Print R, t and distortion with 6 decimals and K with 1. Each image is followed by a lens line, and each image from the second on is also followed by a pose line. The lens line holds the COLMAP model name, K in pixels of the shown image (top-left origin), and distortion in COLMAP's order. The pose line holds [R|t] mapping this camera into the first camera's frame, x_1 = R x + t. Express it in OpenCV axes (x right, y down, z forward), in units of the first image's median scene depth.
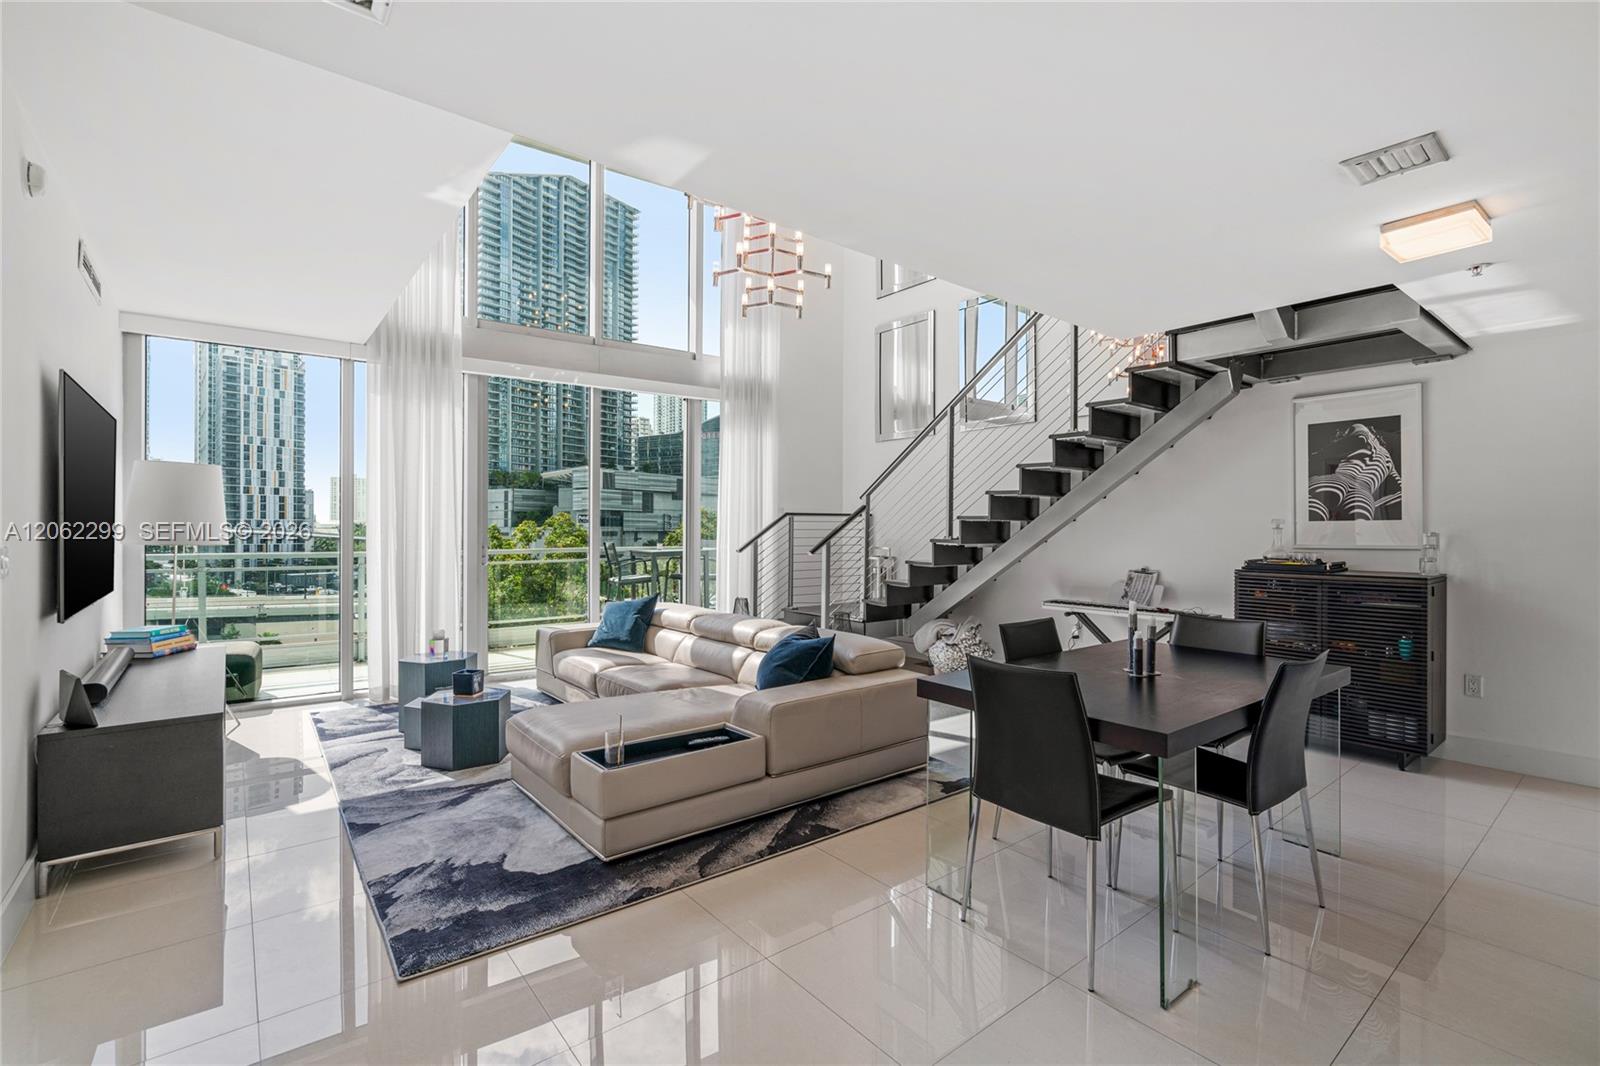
lens RADIAL K [[717.5, 0, 802.0], [0, 717.5, 529.5], [0, 0, 1]] dist [-0.010463, 0.006823]
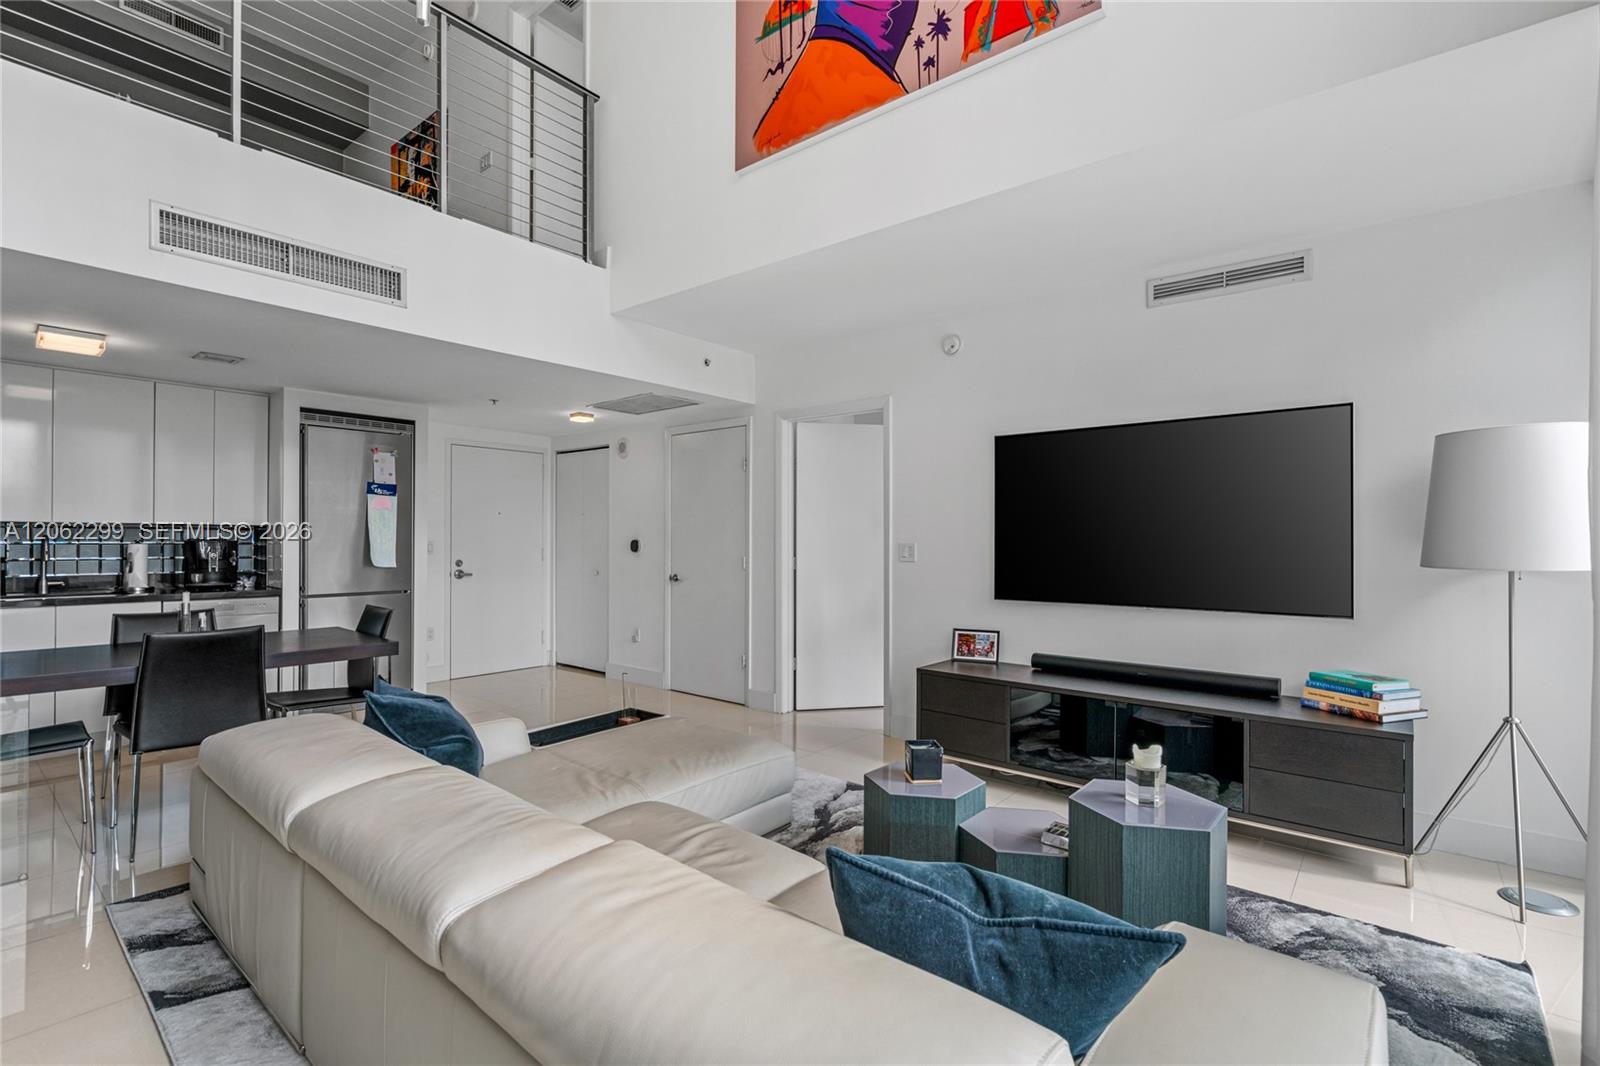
lens RADIAL K [[729.0, 0, 799.5], [0, 729.0, 537.3], [0, 0, 1]] dist [-0.004110, 0.000386]
pose [[-0.979787, -0.008319, -0.199872, -0.143347], [-0.007953, 0.999965, -0.002631, 0.001435], [0.199887, -0.000988, -0.979819, 1.148426]]
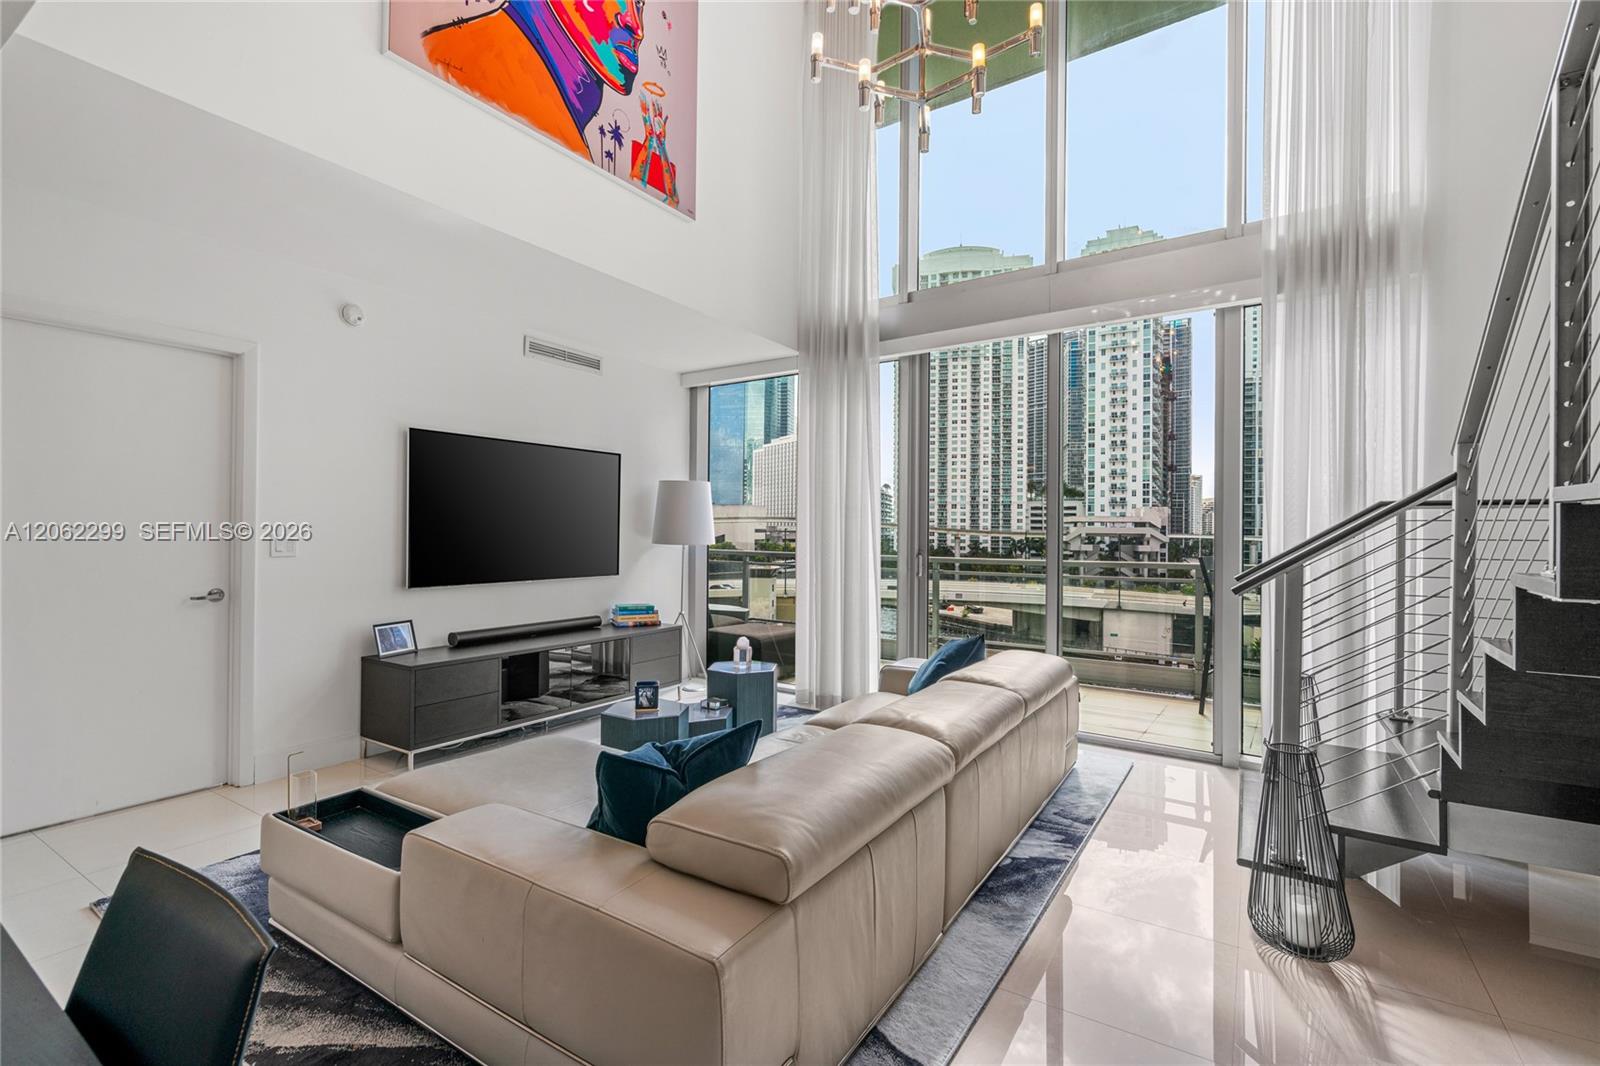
lens RADIAL K [[720.8, 0, 805.7], [0, 720.8, 525.5], [0, 0, 1]] dist [-0.011061, 0.005123]
pose [[0.328754, -0.007265, -0.944388, 0.338961], [-0.009608, 0.999893, -0.011037, -0.000087], [0.944367, 0.012702, 0.328649, 0.609271]]
